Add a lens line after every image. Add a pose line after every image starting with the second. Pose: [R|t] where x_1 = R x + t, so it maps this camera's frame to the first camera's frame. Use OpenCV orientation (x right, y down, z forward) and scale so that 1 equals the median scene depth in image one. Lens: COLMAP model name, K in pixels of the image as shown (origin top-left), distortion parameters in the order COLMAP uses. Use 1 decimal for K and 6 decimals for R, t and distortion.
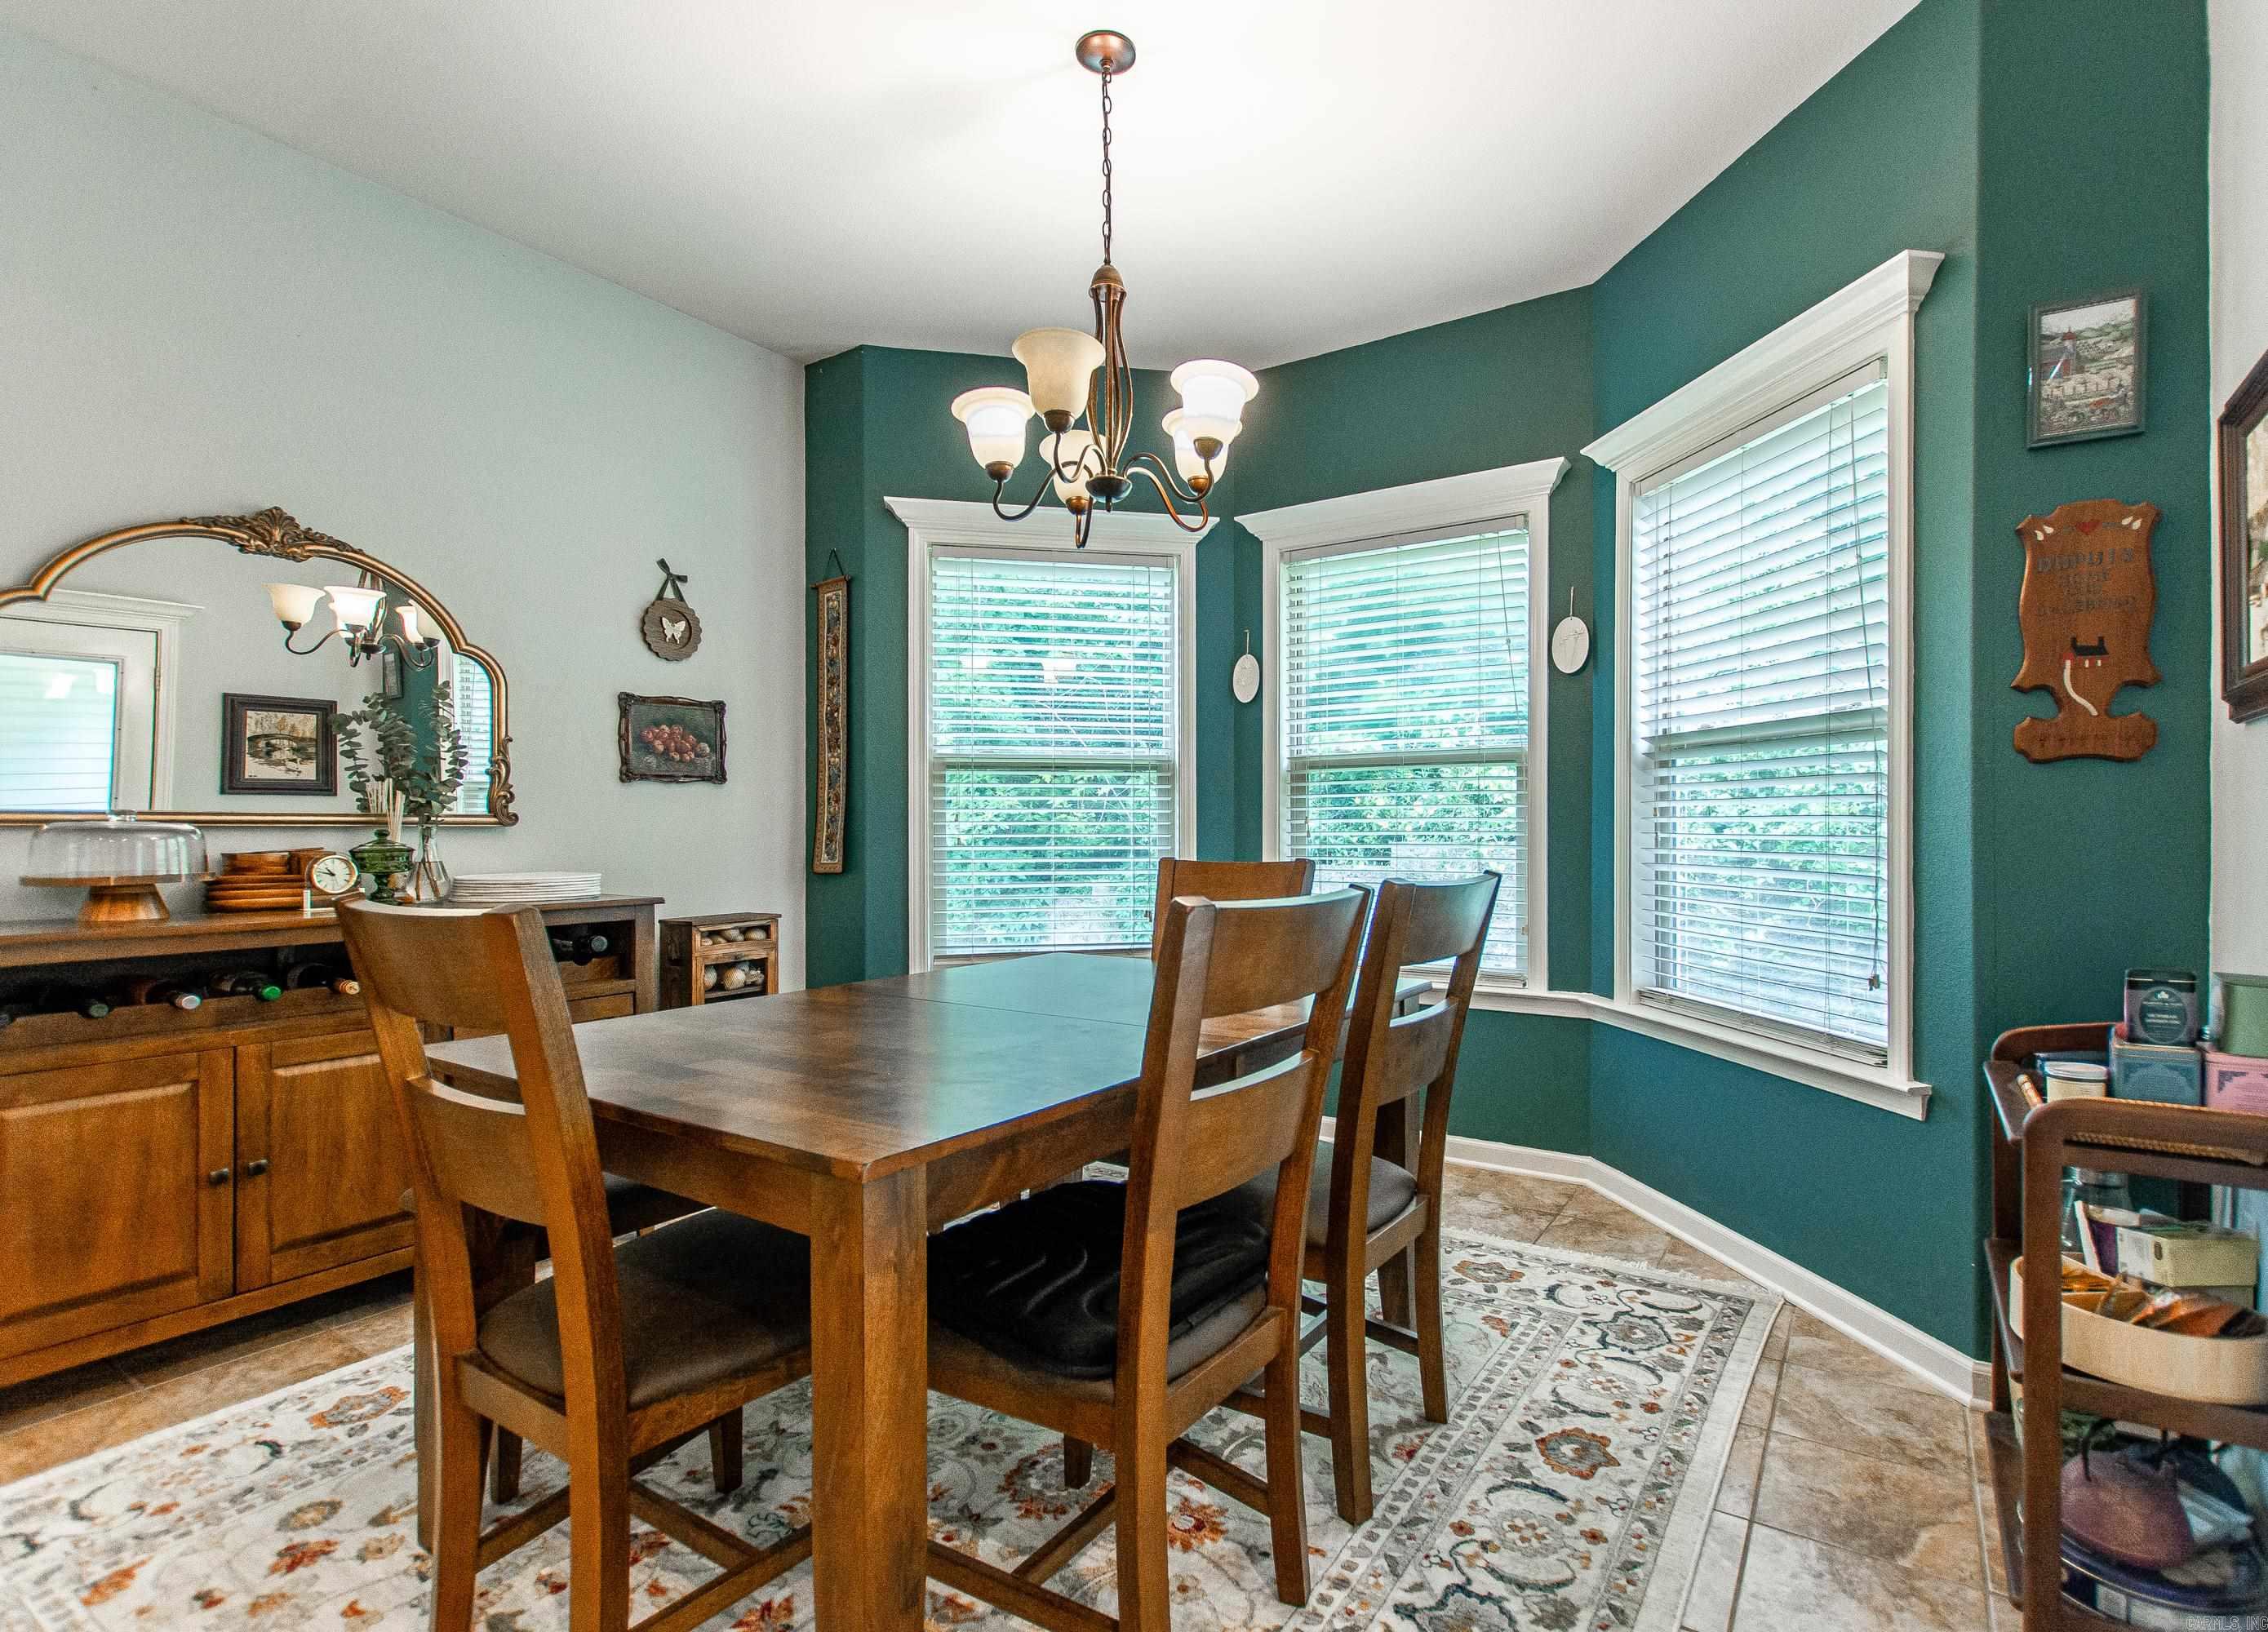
lens RADIAL K [[1104.2, 0, 1186.0], [0, 1104.2, 831.5], [0, 0, 1]] dist [0.003997, 0.000120]
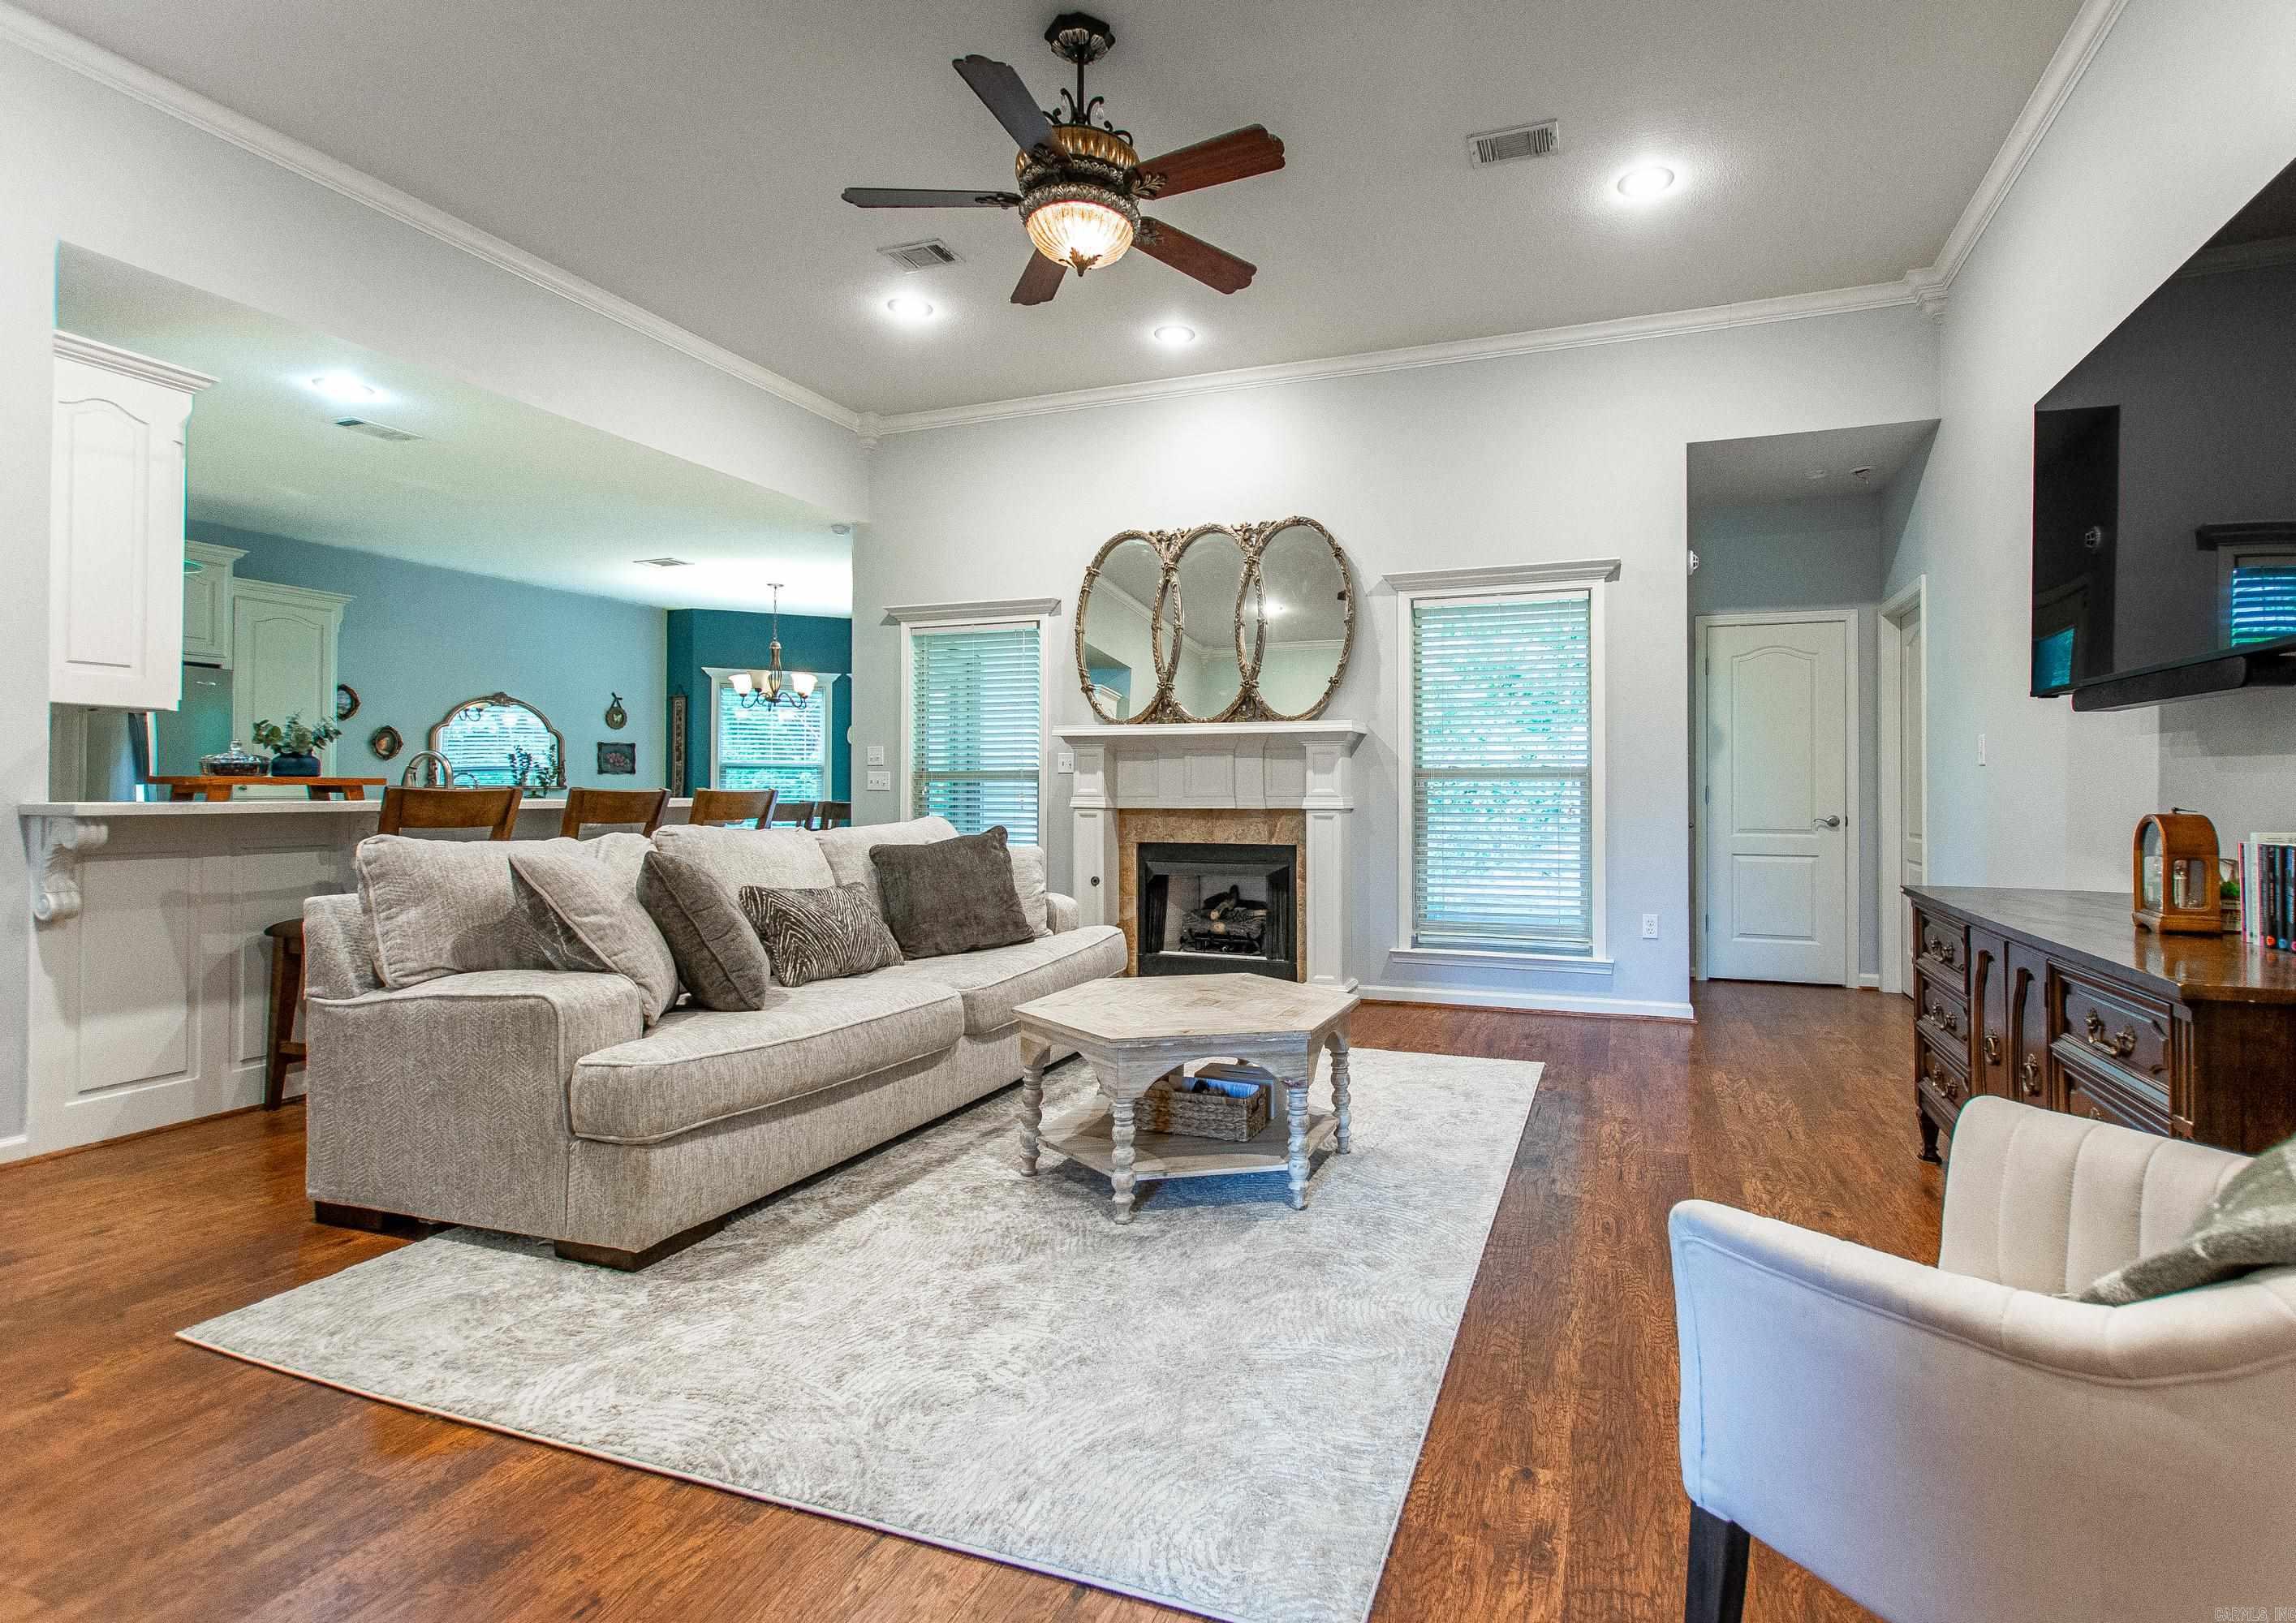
lens RADIAL K [[1064.8, 0, 1266.5], [0, 1064.8, 775.9], [0, 0, 1]] dist [0.011414, -0.005282]
pose [[0.968143, 0.007579, 0.250284, 0.456108], [-0.002384, 0.999776, -0.021053, 0.013563], [-0.250388, 0.019786, 0.967943, -2.065792]]
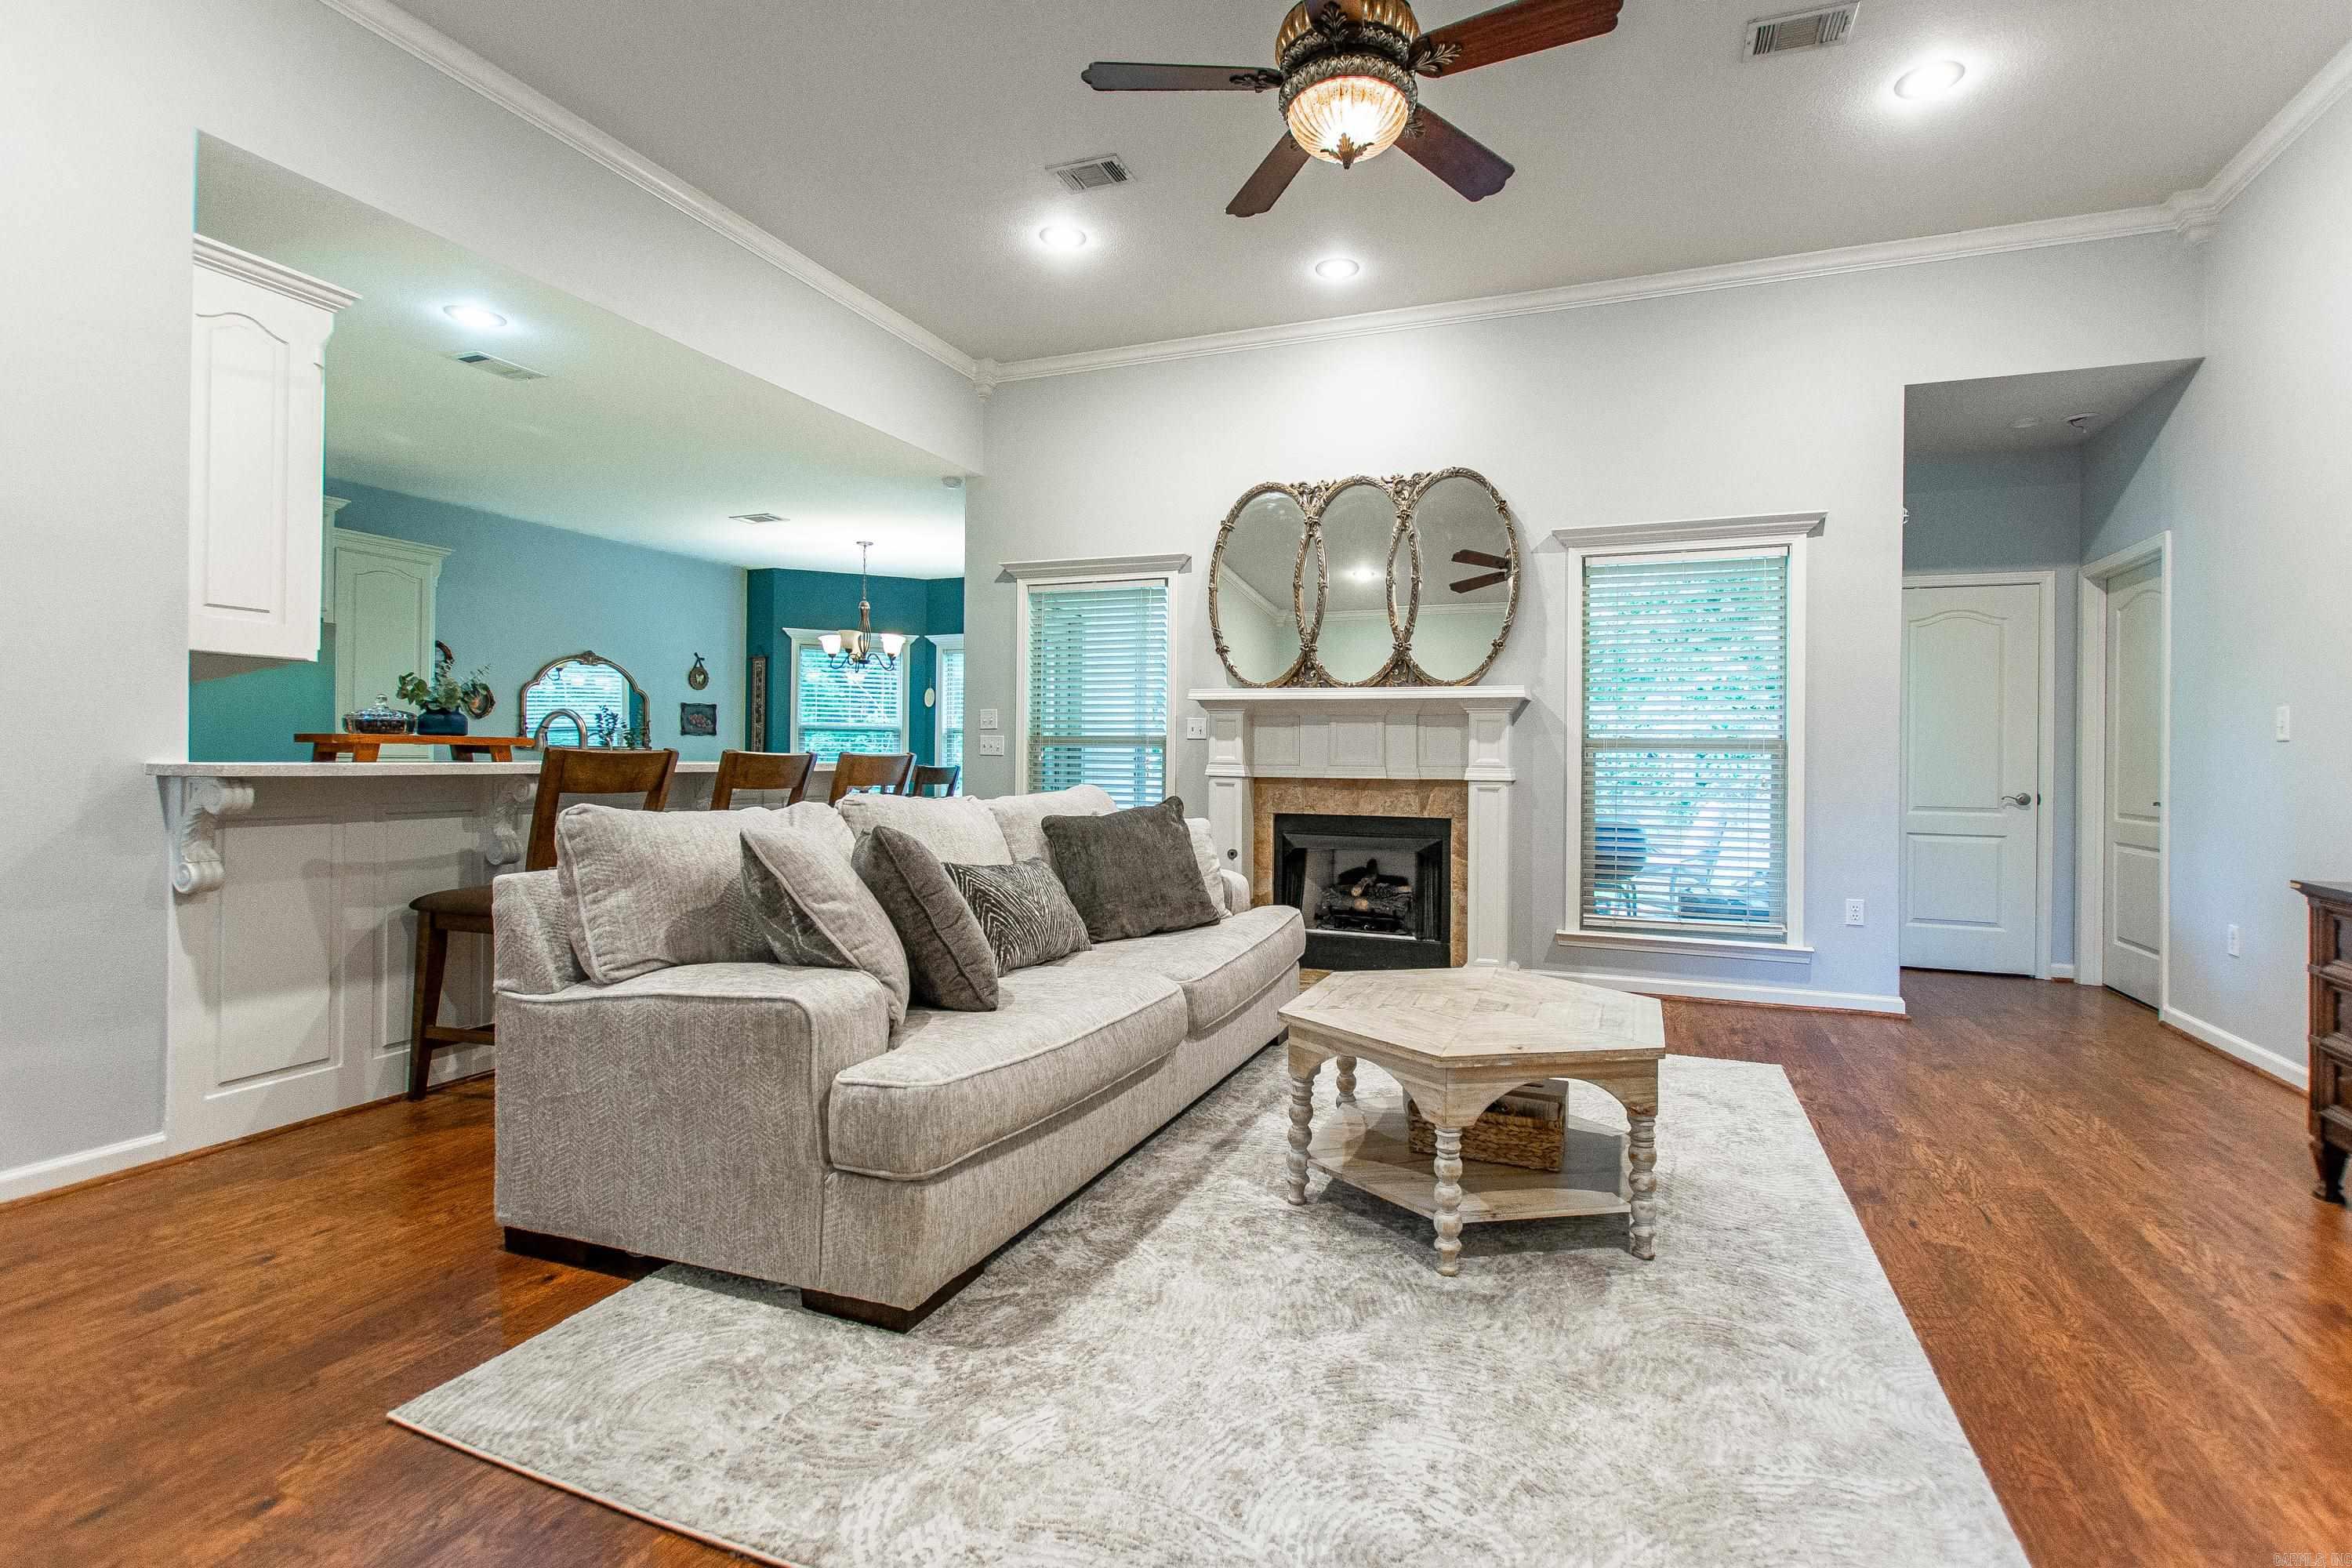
lens RADIAL K [[1040.6, 0, 1251.7], [0, 1040.6, 751.5], [0, 0, 1]] dist [0.010023, -0.005413]
pose [[0.973085, 0.015389, 0.229933, 0.279626], [-0.012796, 0.999837, -0.012765, 0.011546], [-0.230092, 0.009480, 0.973123, -1.878108]]
